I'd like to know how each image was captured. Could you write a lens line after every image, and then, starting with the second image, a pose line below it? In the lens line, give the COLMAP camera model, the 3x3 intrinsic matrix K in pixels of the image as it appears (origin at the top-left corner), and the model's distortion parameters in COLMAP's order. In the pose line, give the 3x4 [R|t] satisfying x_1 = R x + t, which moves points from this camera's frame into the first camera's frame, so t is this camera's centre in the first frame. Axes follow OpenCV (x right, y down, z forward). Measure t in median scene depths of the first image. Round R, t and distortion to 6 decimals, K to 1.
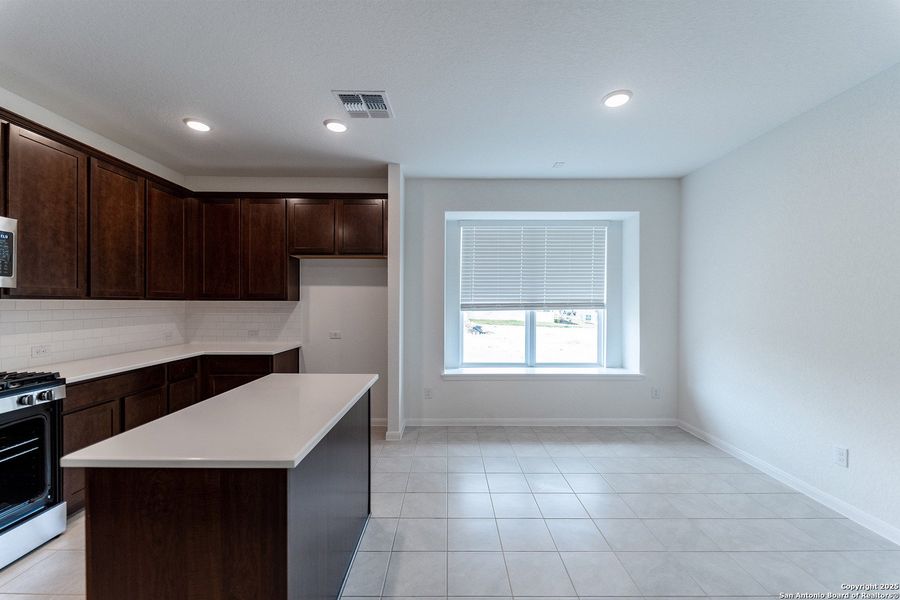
lens RADIAL K [[362.5, 0, 451.6], [0, 362.5, 302.7], [0, 0, 1]] dist [0.000733, -0.000111]
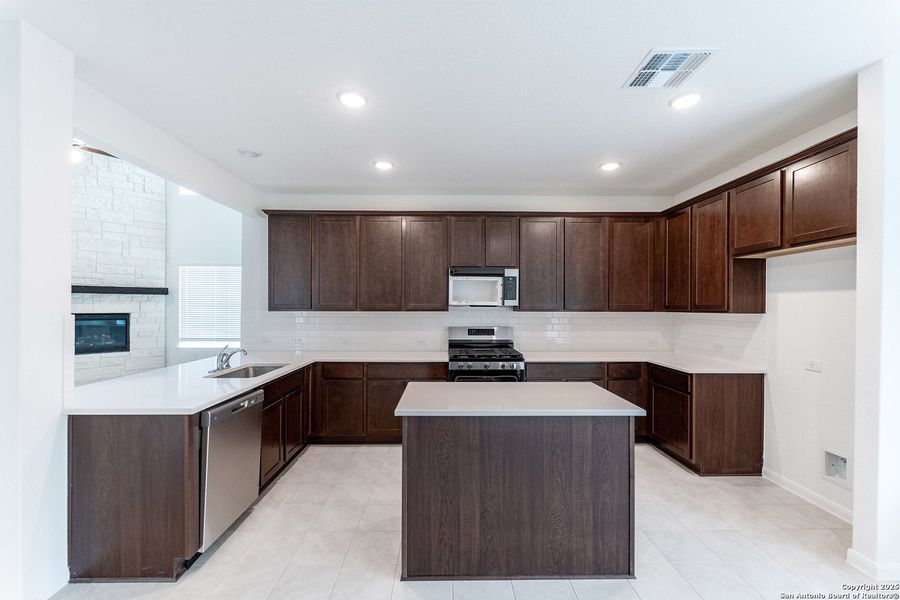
lens RADIAL K [[362.5, 0, 448.0], [0, 362.5, 305.2], [0, 0, 1]] dist [0.000733, -0.000111]
pose [[0.010432, -0.007064, -0.999921, 0.382745], [-0.001851, 0.999973, -0.007084, -0.017994], [0.999944, 0.001925, 0.010419, 0.365233]]
